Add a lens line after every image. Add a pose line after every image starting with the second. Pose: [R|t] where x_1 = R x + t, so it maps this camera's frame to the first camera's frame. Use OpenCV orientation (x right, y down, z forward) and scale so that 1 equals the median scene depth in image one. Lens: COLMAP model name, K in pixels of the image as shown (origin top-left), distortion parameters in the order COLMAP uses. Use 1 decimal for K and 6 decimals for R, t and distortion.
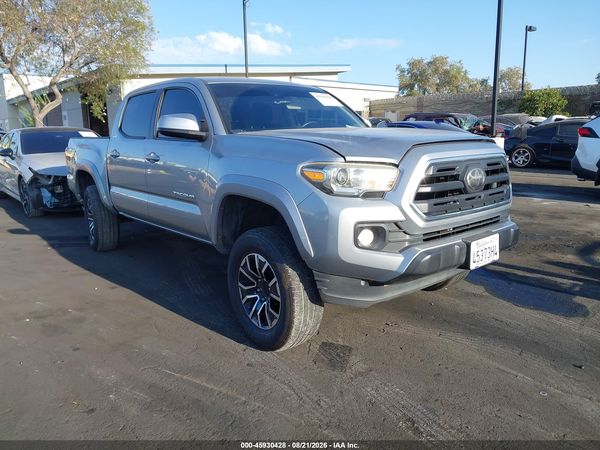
lens RADIAL K [[466.3, 0, 300.0], [0, 466.3, 225.0], [0, 0, 1]] dist [0.048758, -0.073428]
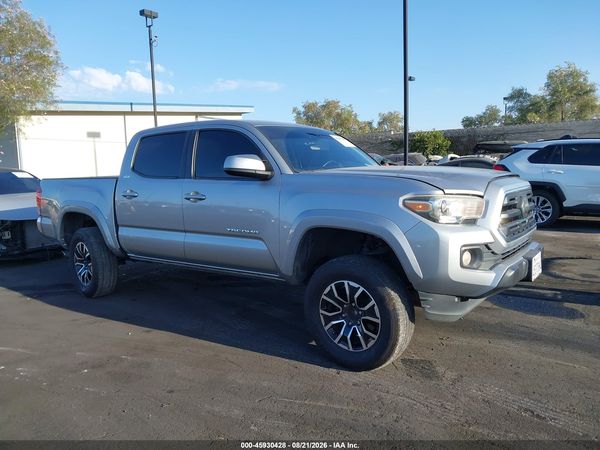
lens RADIAL K [[466.3, 0, 300.0], [0, 466.3, 225.0], [0, 0, 1]] dist [0.048758, -0.073428]
pose [[0.970920, -0.036269, 0.236641, -0.443610], [0.054884, 0.995853, -0.072553, 0.005066], [-0.233029, 0.083431, 0.968884, -0.035695]]
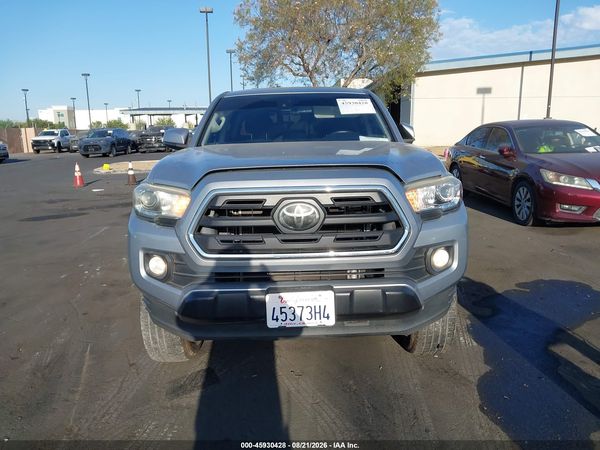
lens RADIAL K [[474.6, 0, 300.0], [0, 474.6, 225.0], [0, 0, 1]] dist [0.009128, -0.009663]
pose [[0.771987, 0.119209, -0.624360, 0.791015], [-0.113541, 0.992320, 0.049076, -0.111578], [0.625415, 0.033005, 0.779594, 0.358375]]
